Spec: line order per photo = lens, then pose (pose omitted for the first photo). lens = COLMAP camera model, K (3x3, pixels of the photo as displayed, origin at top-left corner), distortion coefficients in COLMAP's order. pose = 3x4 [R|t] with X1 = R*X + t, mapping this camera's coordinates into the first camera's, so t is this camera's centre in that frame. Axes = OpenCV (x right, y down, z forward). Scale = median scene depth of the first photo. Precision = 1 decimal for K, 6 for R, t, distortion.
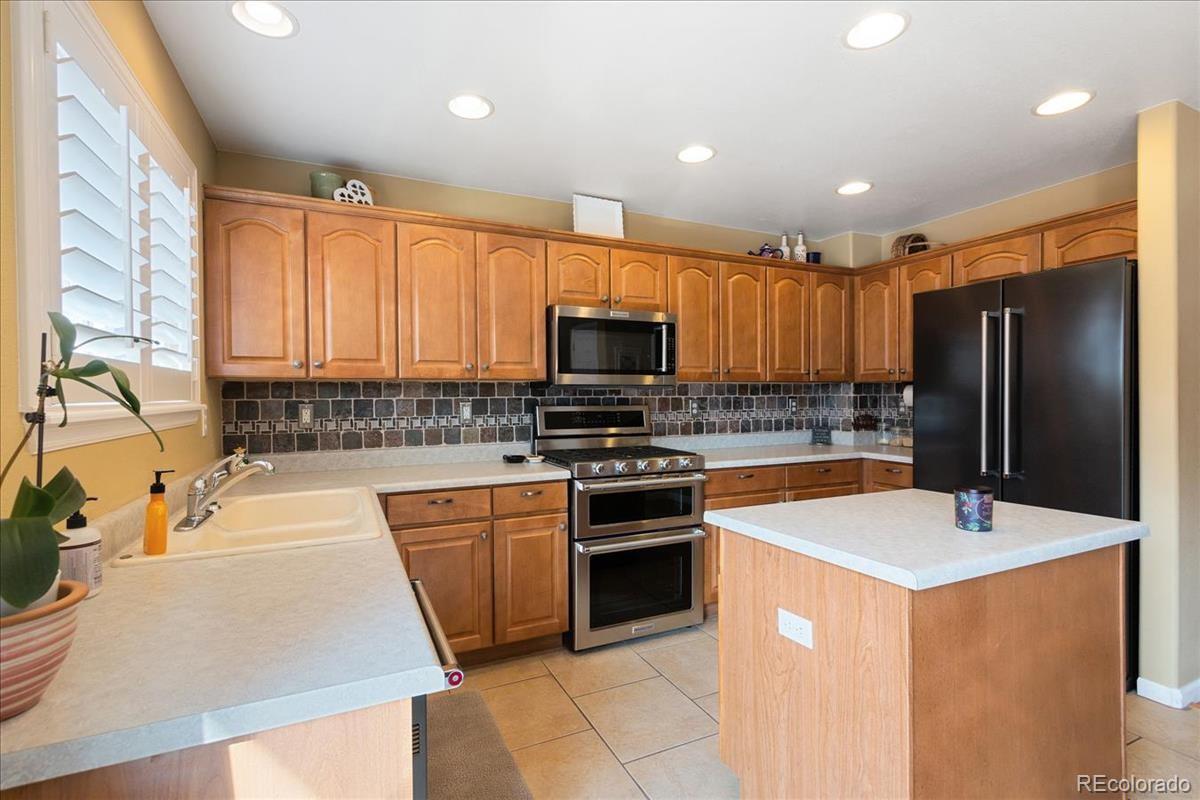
lens RADIAL K [[551.0, 0, 604.1], [0, 551.0, 394.5], [0, 0, 1]] dist [0.009912, -0.003414]
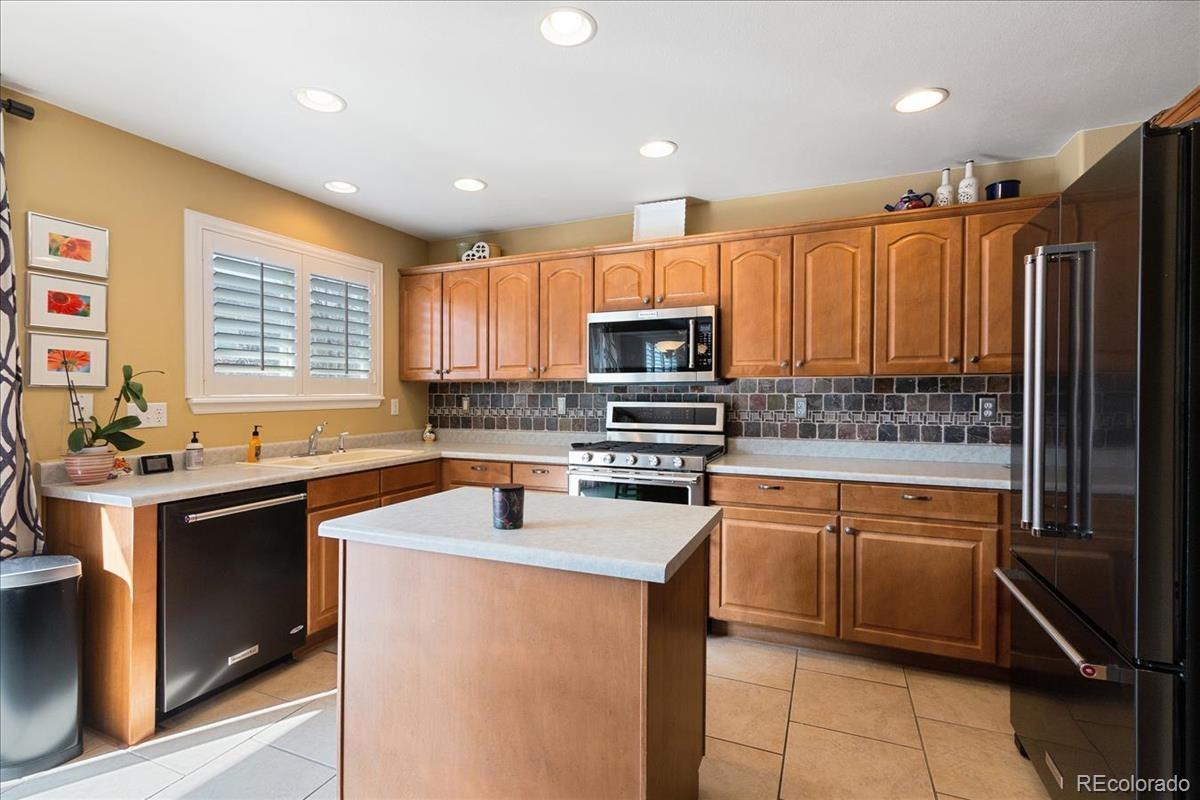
lens RADIAL K [[551.0, 0, 607.0], [0, 551.0, 392.6], [0, 0, 1]] dist [0.009912, -0.003414]
pose [[0.671287, 0.004117, -0.741186, 0.727420], [-0.000988, 0.999989, 0.004660, -0.002614], [0.741196, -0.002396, 0.671284, 0.240517]]
